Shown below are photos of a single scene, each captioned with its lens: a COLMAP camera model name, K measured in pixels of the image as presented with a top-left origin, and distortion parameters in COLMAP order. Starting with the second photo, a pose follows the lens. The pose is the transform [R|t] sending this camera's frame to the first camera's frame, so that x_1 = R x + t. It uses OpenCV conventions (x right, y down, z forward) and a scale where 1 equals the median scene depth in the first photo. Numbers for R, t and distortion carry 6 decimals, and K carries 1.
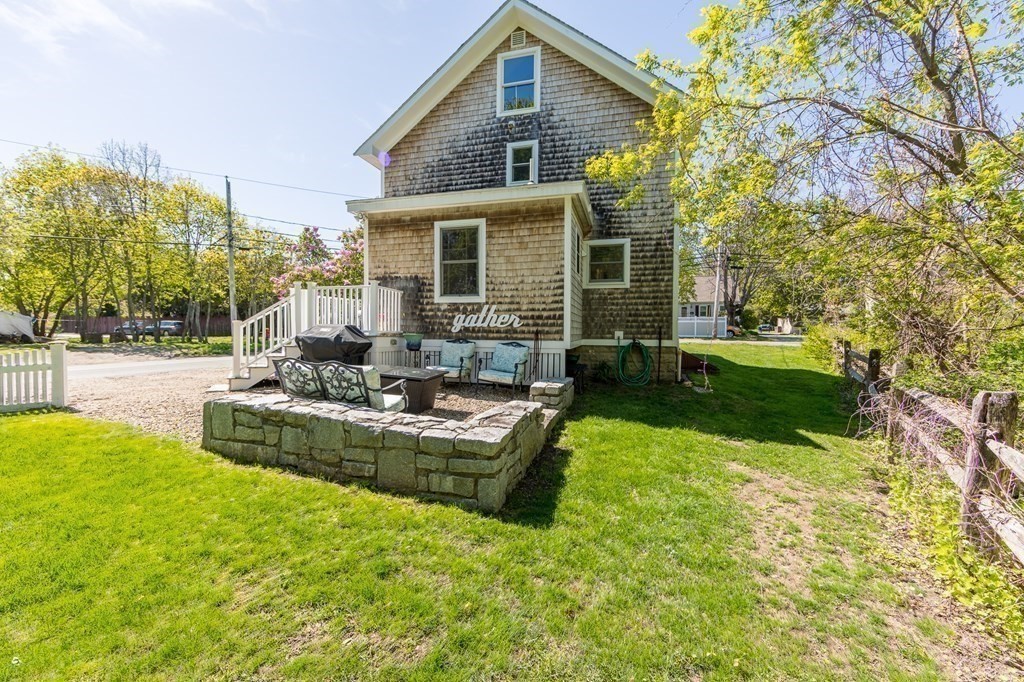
lens RADIAL K [[407.9, 0, 513.1], [0, 407.9, 337.3], [0, 0, 1]] dist [-0.001144, 0.000810]
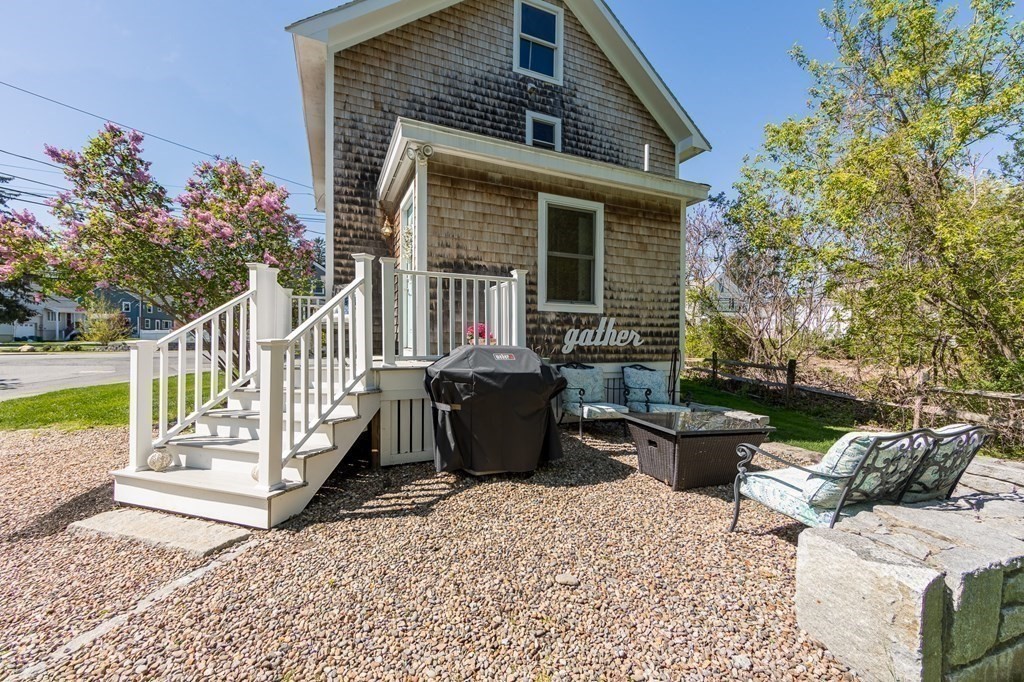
lens RADIAL K [[407.9, 0, 512.0], [0, 407.9, 342.7], [0, 0, 1]] dist [-0.001144, 0.000810]
pose [[0.770241, -0.006356, 0.637721, -0.684824], [0.006441, 0.999977, 0.002188, -0.033922], [-0.637720, 0.002423, 0.770264, 0.519113]]
